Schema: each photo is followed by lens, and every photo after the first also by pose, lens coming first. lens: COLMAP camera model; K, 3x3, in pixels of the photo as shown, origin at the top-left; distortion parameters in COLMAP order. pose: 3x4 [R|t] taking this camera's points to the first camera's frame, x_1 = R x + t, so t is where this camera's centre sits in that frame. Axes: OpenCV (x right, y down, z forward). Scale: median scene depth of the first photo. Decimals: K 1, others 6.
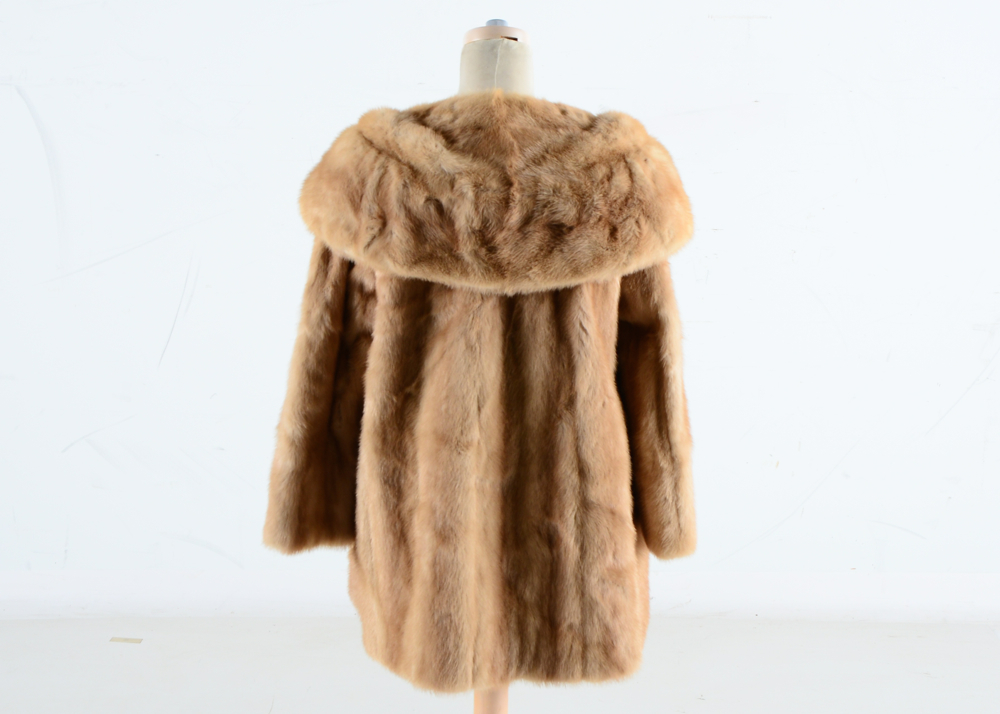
lens RADIAL K [[1550.3, 0, 500.0], [0, 1550.3, 357.0], [0, 0, 1]] dist [-0.616701, -0.011000]
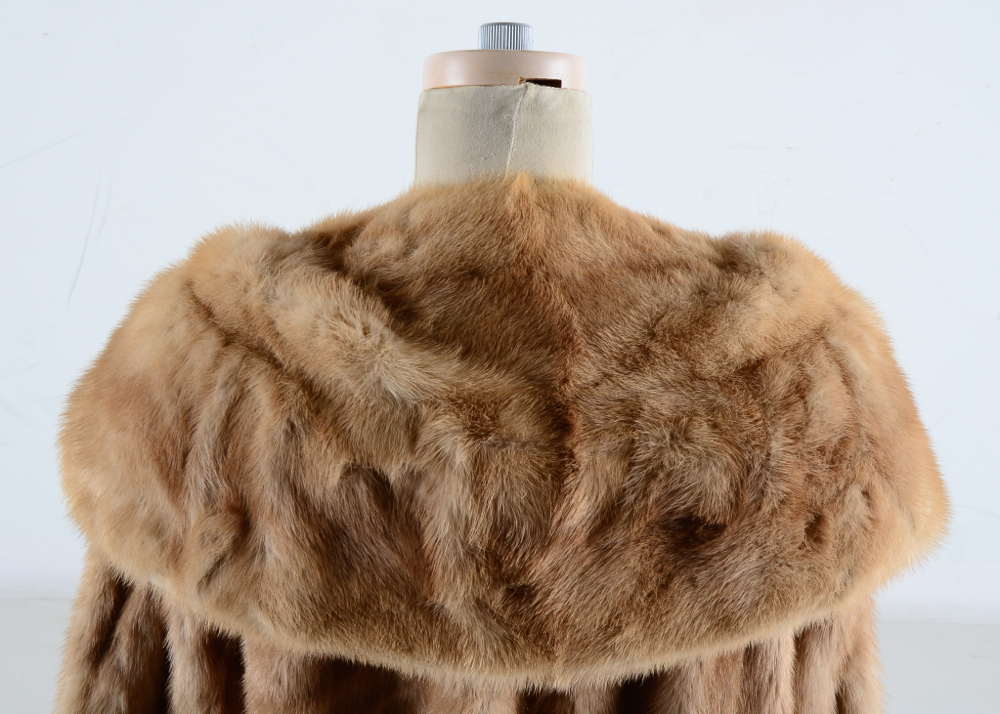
lens RADIAL K [[1356.9, 0, 500.0], [0, 1356.9, 357.0], [0, 0, 1]] dist [-0.007974, 0.027652]
pose [[0.998808, -0.030652, 0.037990, -0.021435], [0.032059, 0.998801, -0.037009, -0.115999], [-0.036810, 0.038183, 0.998593, 0.651547]]
